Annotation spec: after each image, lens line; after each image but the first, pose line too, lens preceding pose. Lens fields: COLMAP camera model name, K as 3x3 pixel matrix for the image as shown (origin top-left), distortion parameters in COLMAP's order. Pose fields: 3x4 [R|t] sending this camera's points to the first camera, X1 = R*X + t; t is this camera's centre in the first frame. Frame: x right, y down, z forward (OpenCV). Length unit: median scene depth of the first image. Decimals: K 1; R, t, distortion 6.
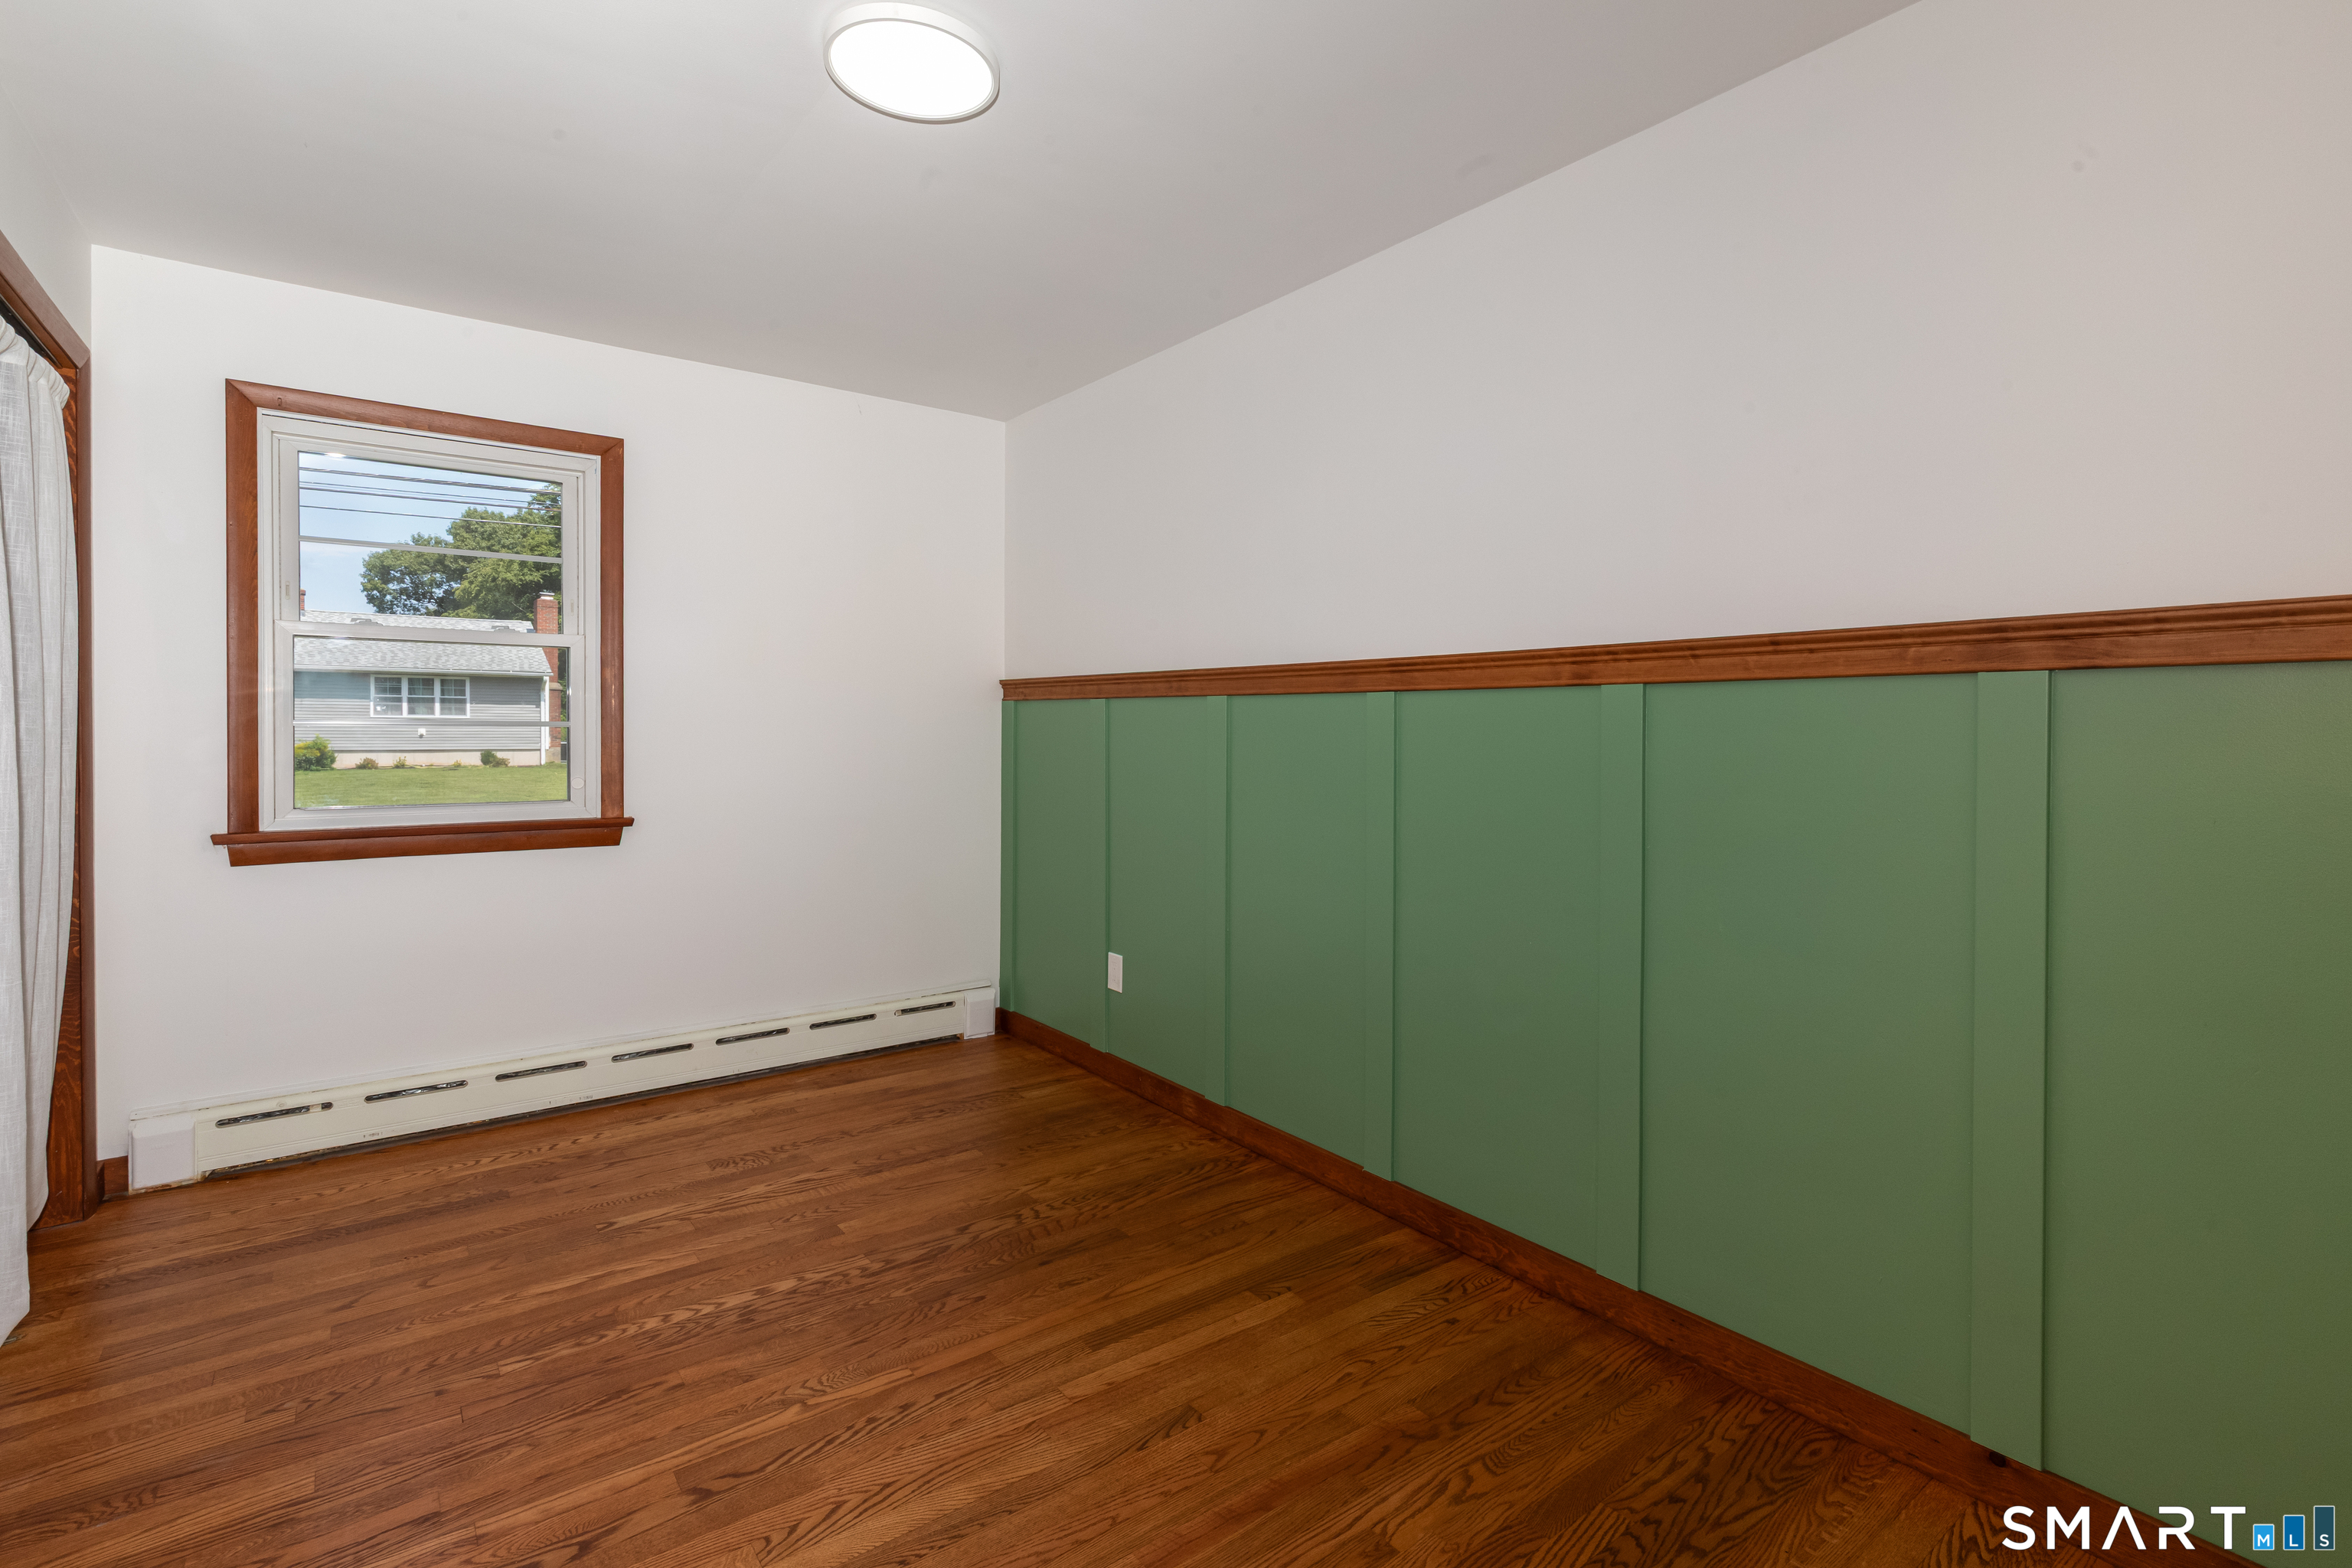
lens RADIAL K [[1078.9, 0, 1194.5], [0, 1078.9, 745.1], [0, 0, 1]] dist [0.017904, -0.008506]
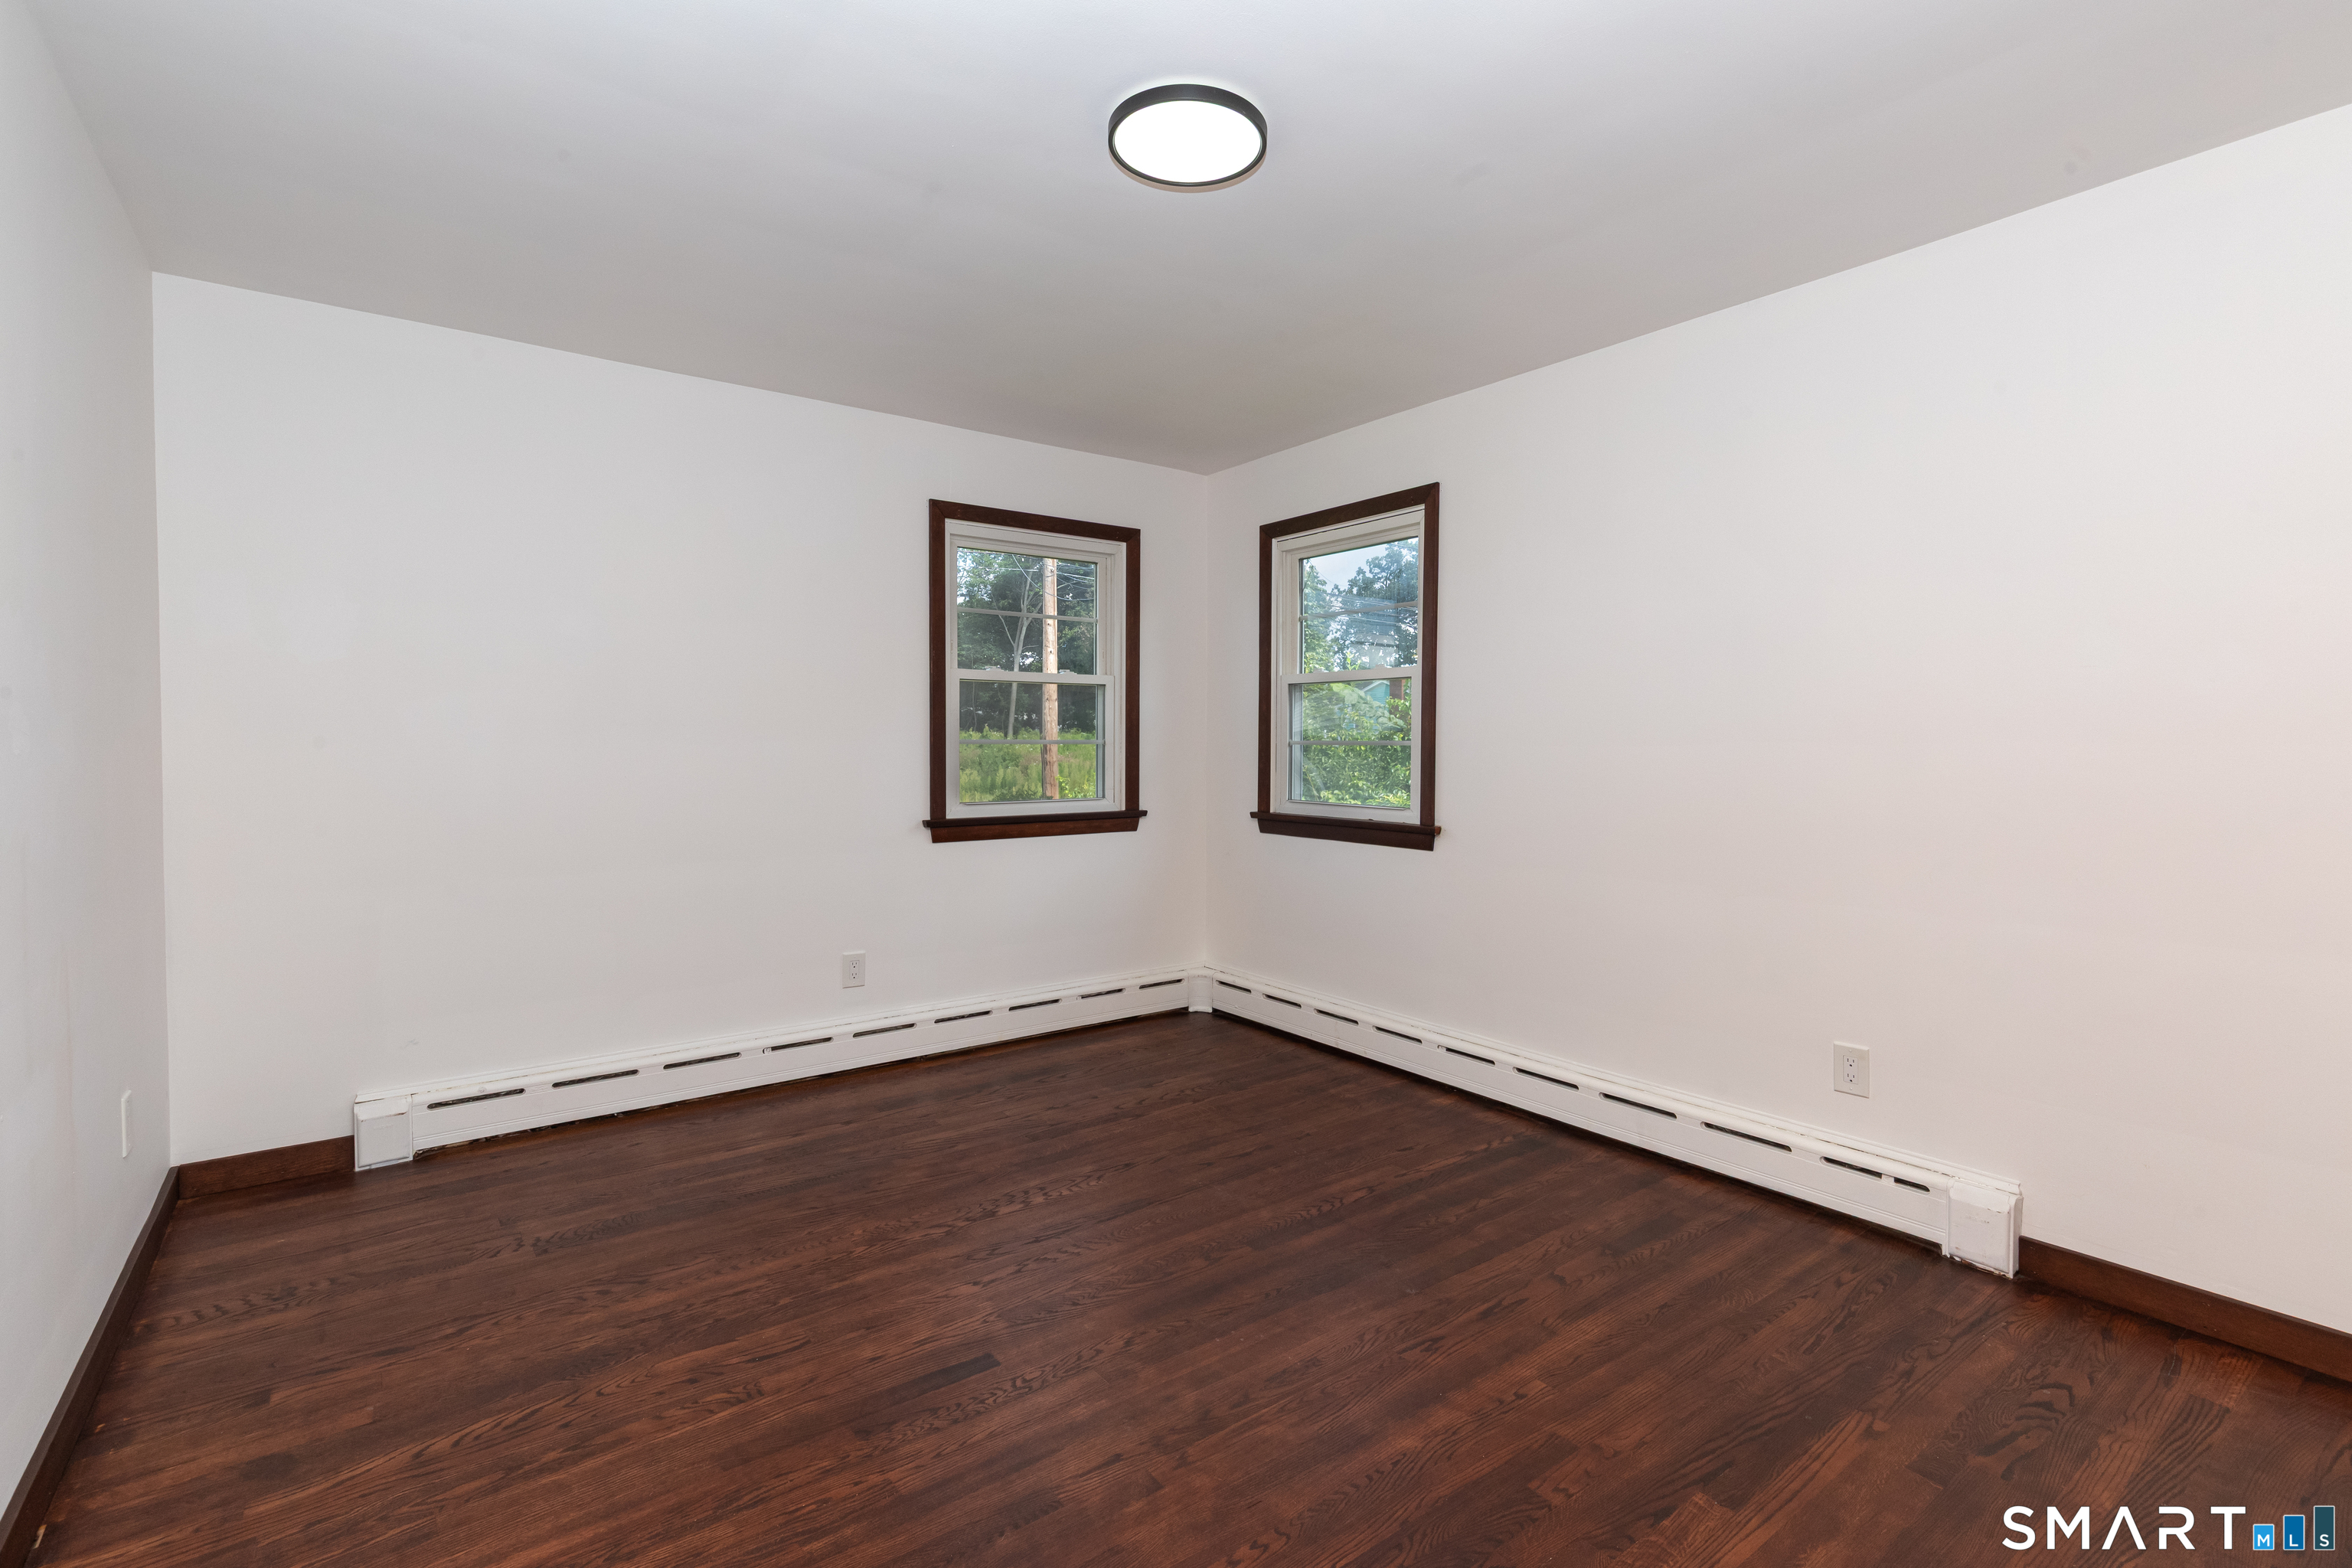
lens RADIAL K [[1078.9, 0, 1194.5], [0, 1078.9, 745.1], [0, 0, 1]] dist [0.017904, -0.008506]
pose [[0.999968, -0.005140, 0.006201, -0.476318], [0.005209, 0.999923, -0.011248, 0.001813], [-0.006143, 0.011280, 0.999918, -0.347157]]
